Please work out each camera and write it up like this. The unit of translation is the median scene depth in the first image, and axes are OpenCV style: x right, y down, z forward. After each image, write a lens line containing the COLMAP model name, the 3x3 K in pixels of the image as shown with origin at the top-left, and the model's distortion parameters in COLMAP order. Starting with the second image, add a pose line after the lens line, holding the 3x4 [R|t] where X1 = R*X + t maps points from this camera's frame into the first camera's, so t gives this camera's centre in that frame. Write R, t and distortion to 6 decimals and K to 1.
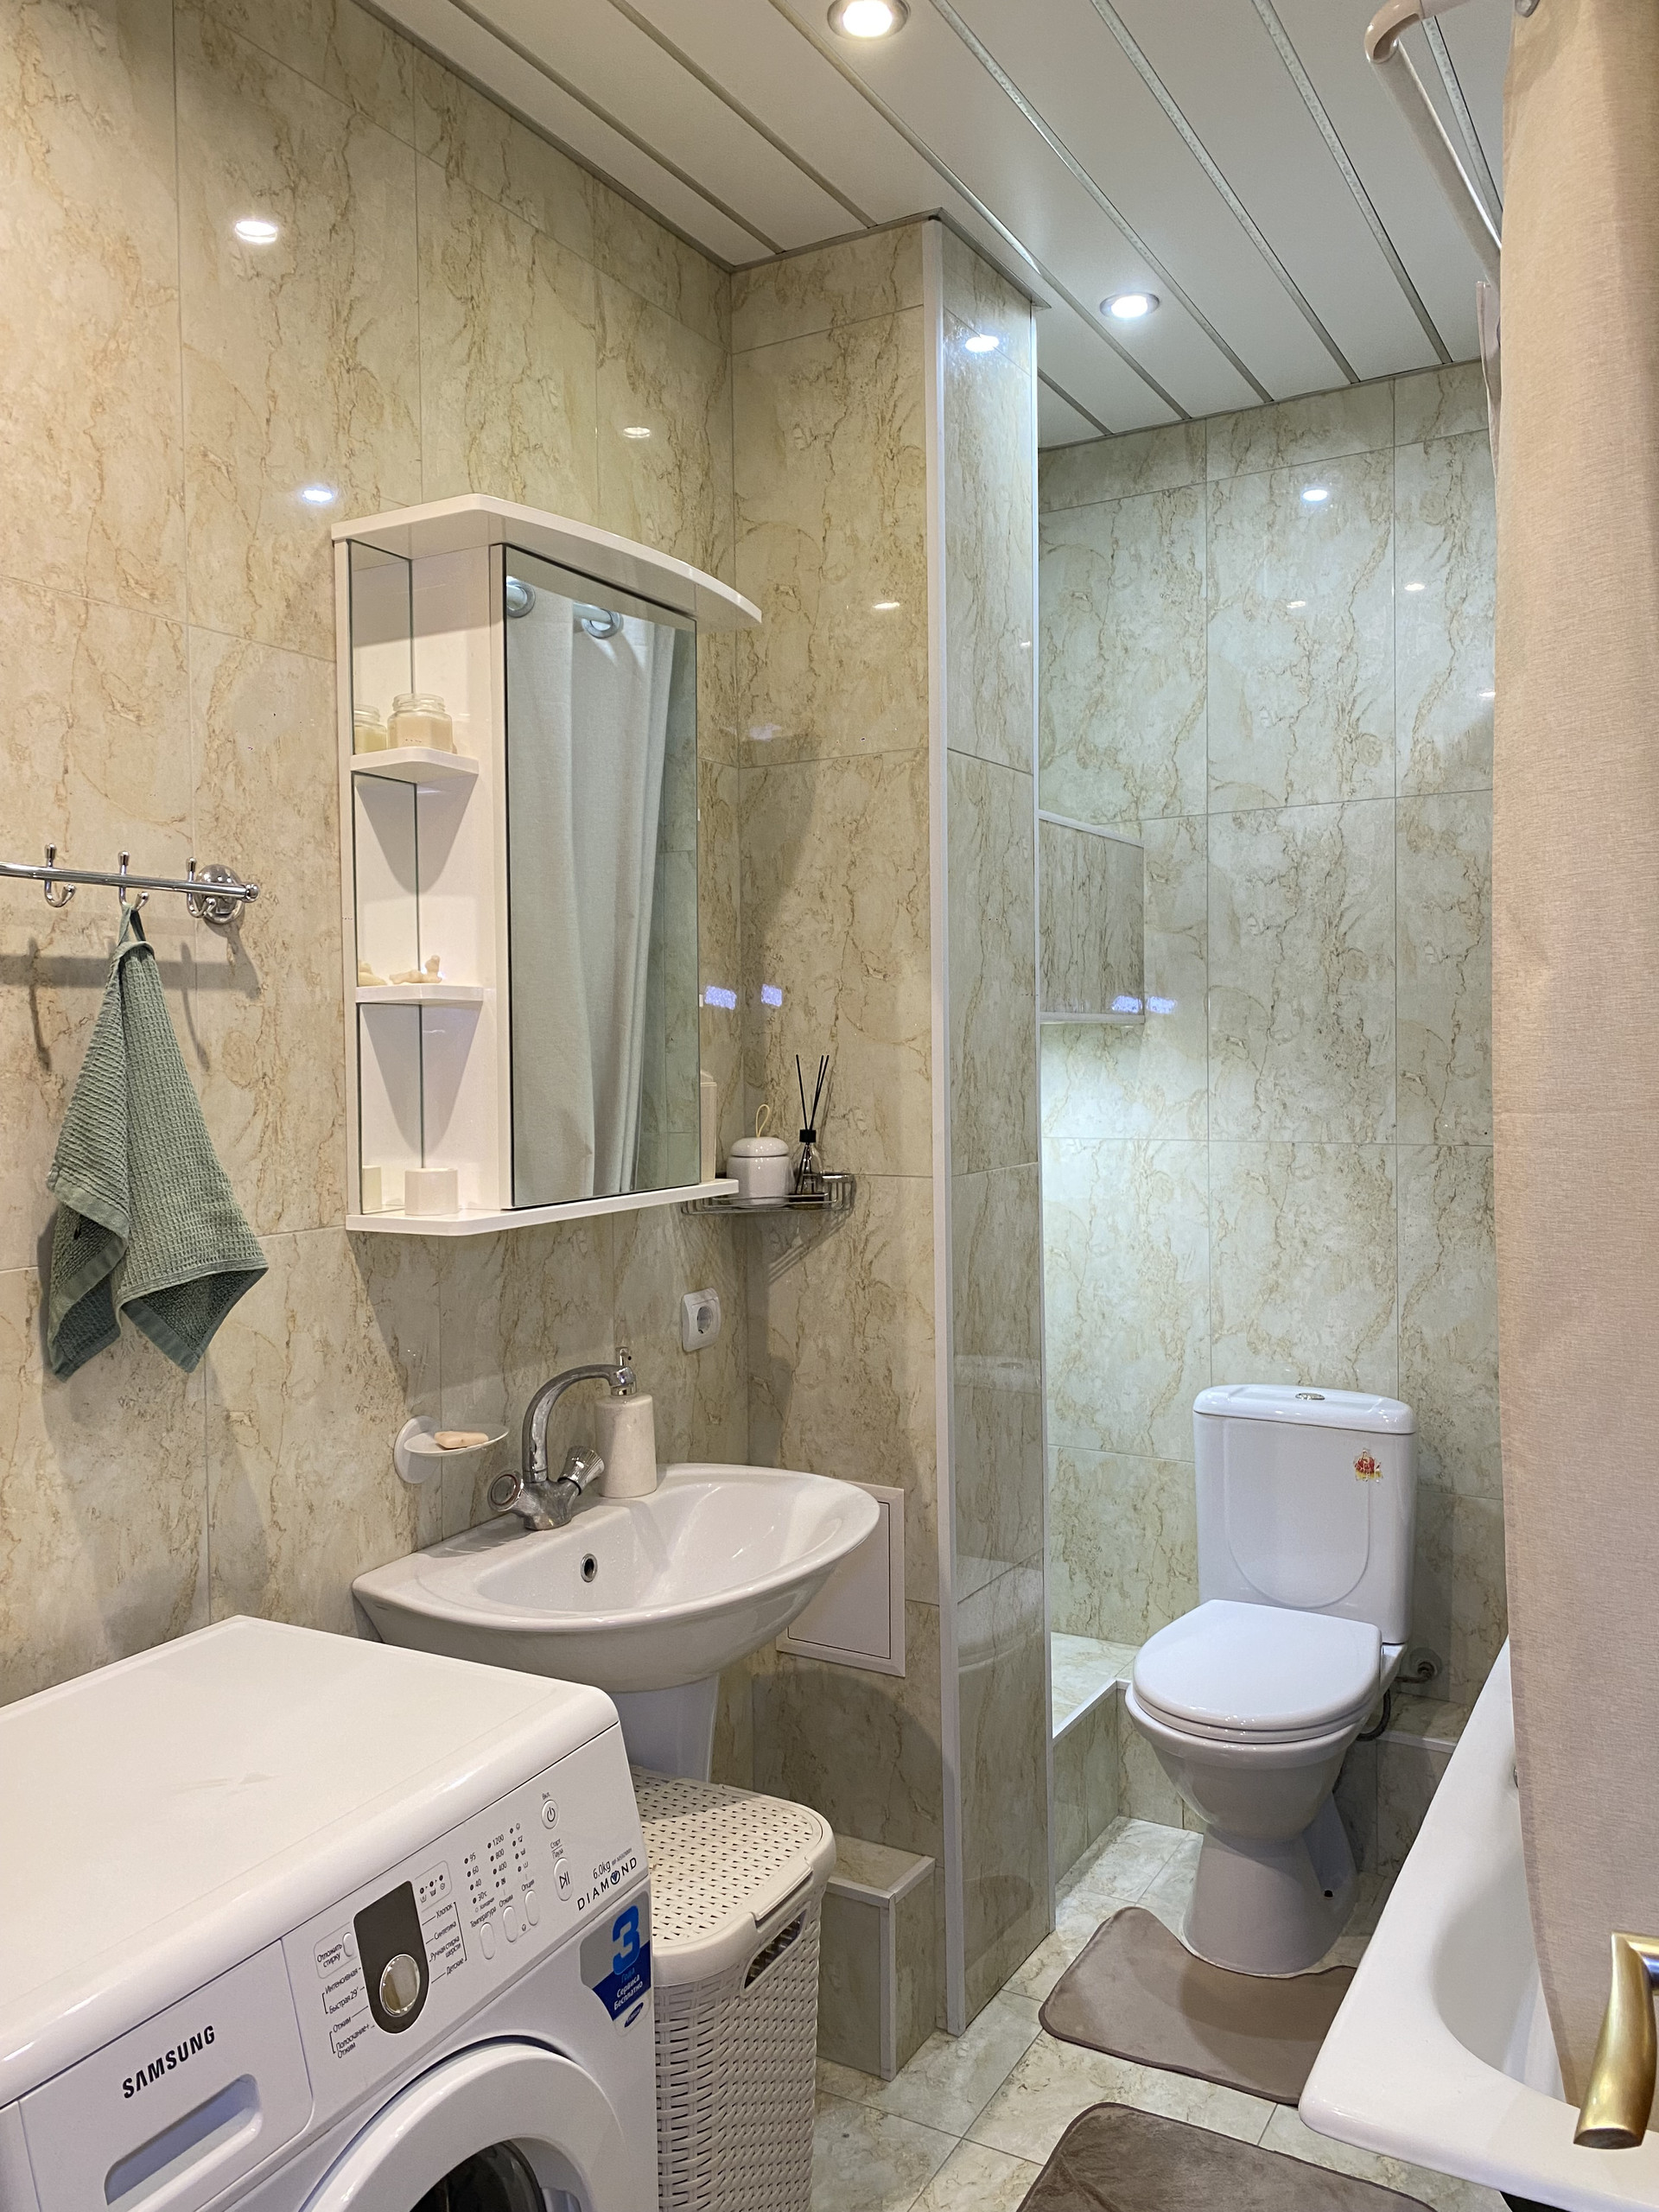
lens RADIAL K [[1697.1, 0, 808.7], [0, 1697.1, 1094.3], [0, 0, 1]] dist [0.008870, -0.011452]
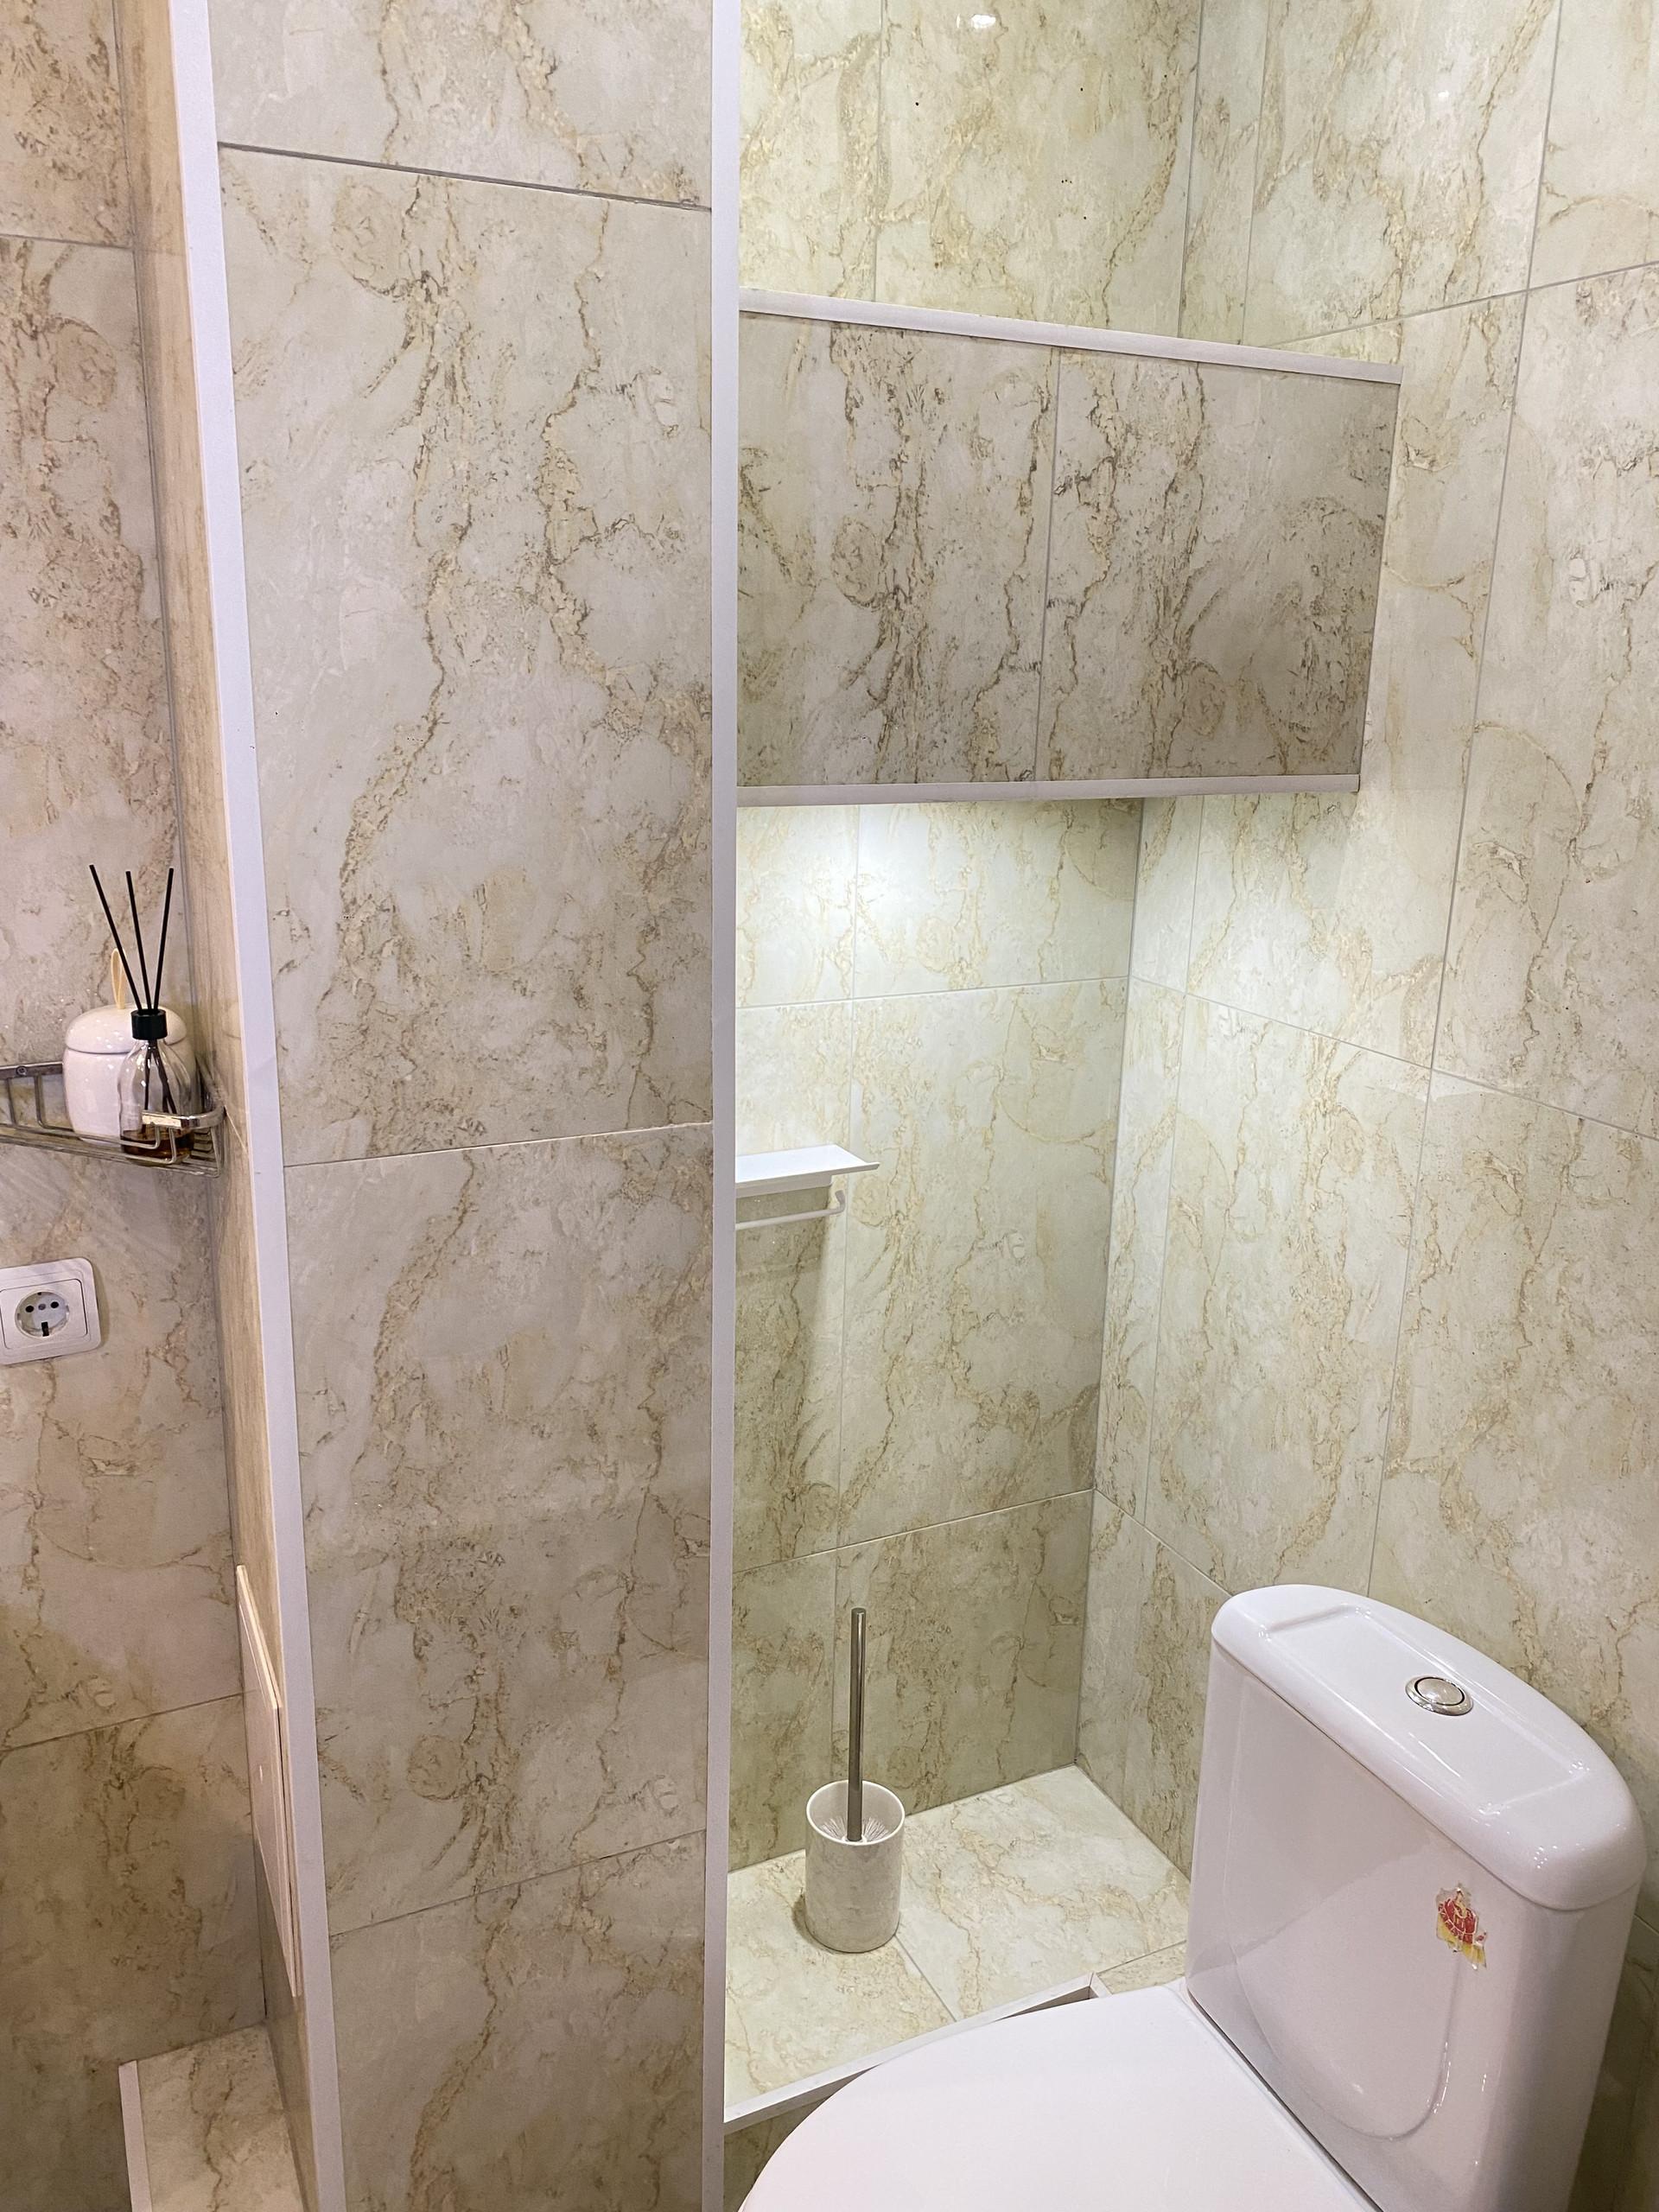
lens RADIAL K [[1697.1, 0, 839.8], [0, 1697.1, 1105.6], [0, 0, 1]] dist [0.008870, -0.011452]
pose [[0.826615, 0.179784, -0.533278, 0.350617], [-0.047300, 0.966441, 0.252498, -0.071047], [0.560777, -0.183494, 0.807378, 0.542797]]
